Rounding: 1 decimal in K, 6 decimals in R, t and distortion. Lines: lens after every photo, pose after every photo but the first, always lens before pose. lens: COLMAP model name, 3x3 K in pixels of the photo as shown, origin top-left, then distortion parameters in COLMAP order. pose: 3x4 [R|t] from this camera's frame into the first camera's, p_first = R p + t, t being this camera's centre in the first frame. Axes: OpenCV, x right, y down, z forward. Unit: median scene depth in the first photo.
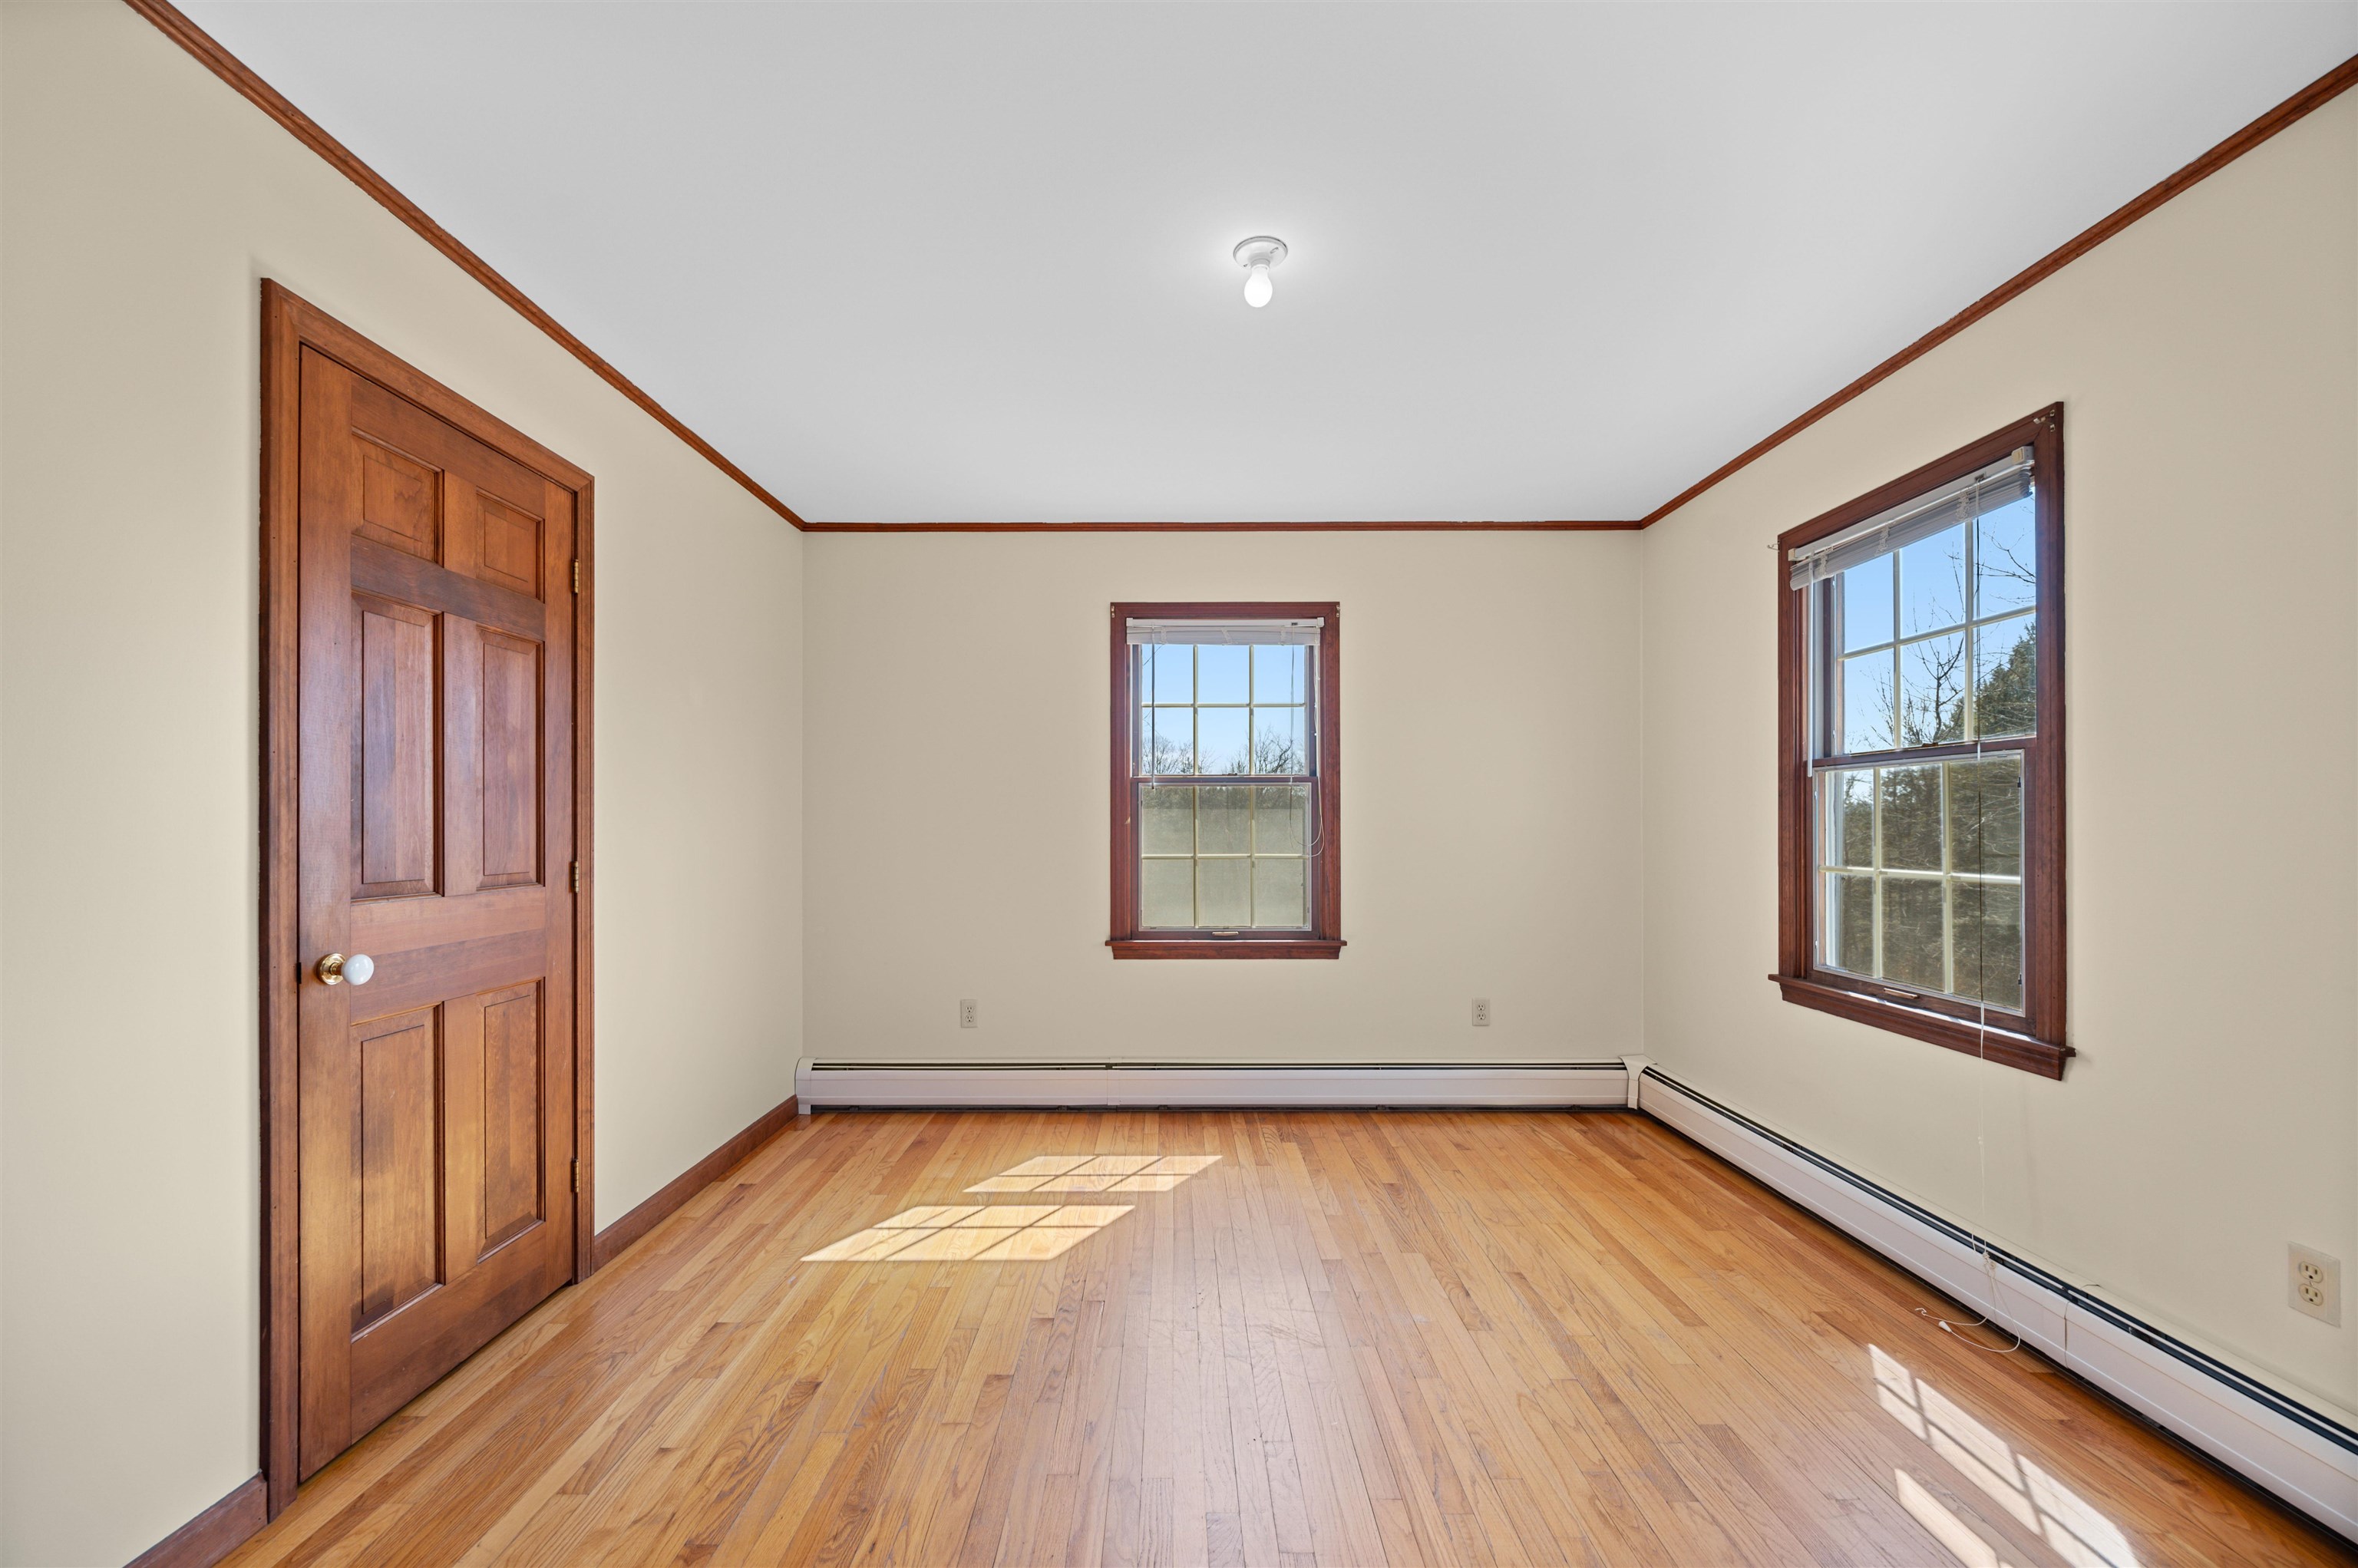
lens RADIAL K [[939.9, 0, 1155.8], [0, 939.9, 826.7], [0, 0, 1]] dist [-0.000546, -0.000771]
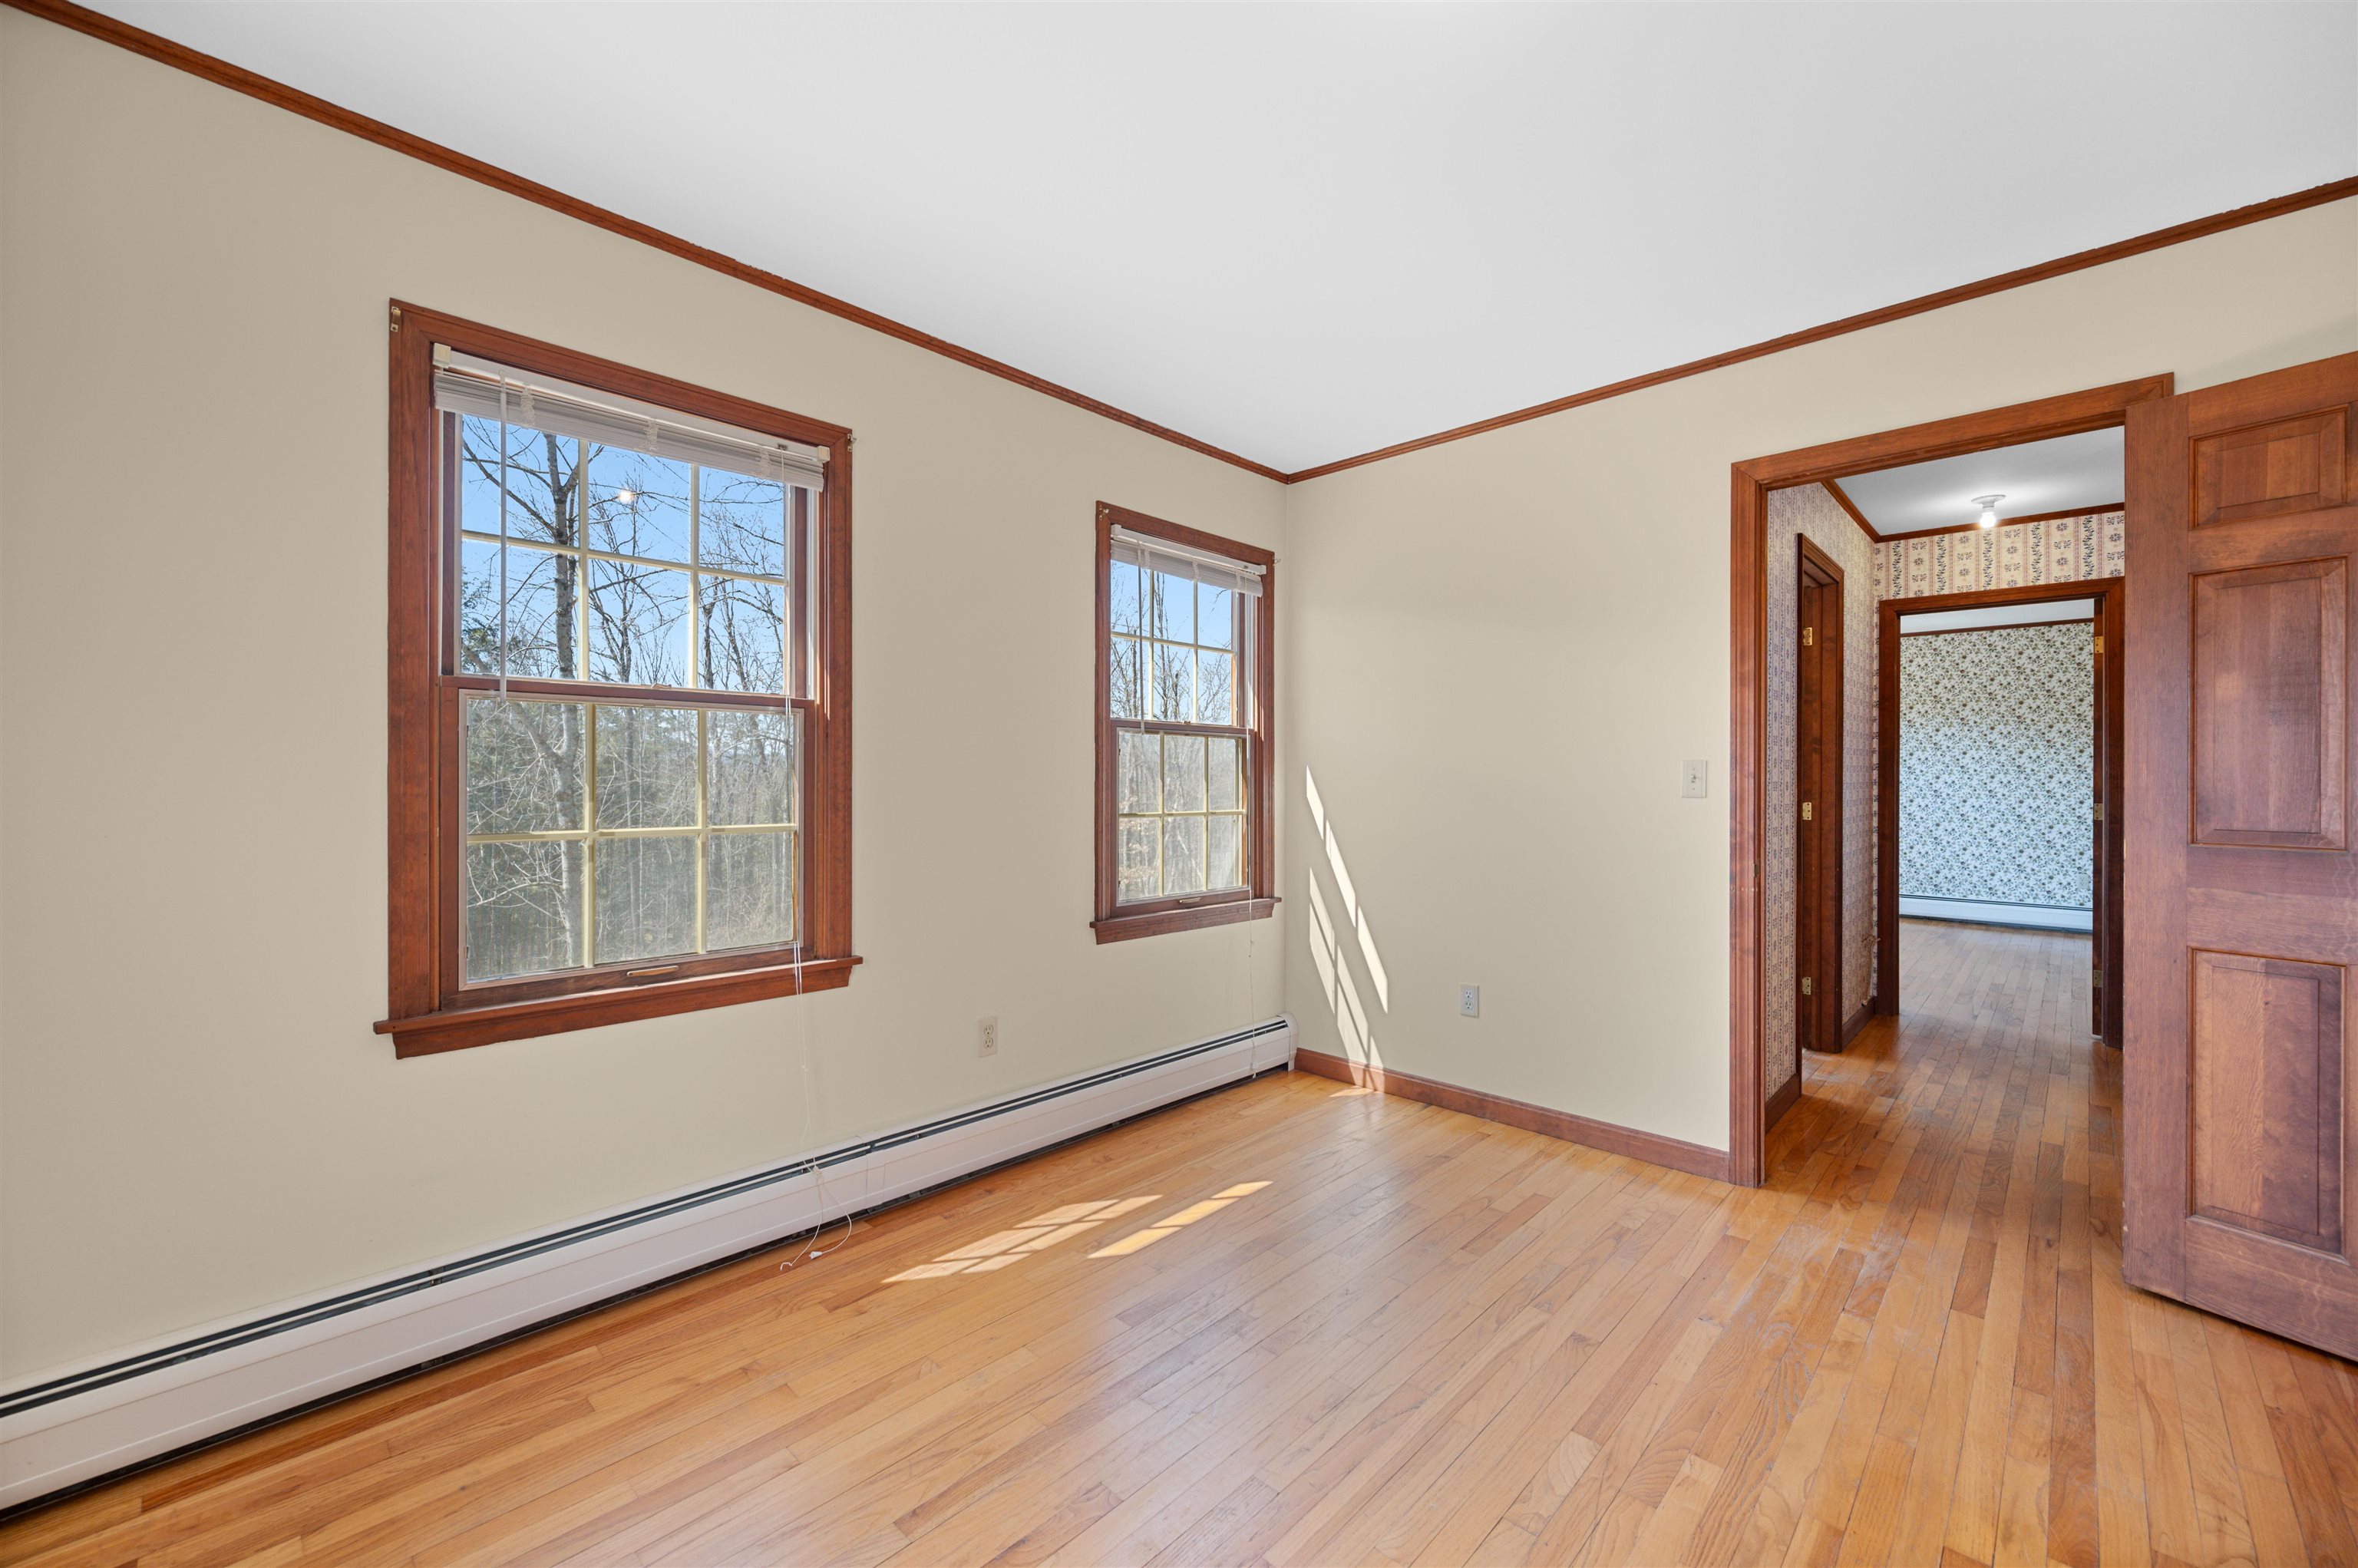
lens RADIAL K [[939.9, 0, 1190.0], [0, 939.9, 780.4], [0, 0, 1]] dist [-0.000546, -0.000771]
pose [[-0.739622, -0.004280, 0.673009, -0.174348], [-0.004018, 0.999990, 0.001943, -0.001612], [-0.673011, -0.001267, -0.739632, 1.497798]]
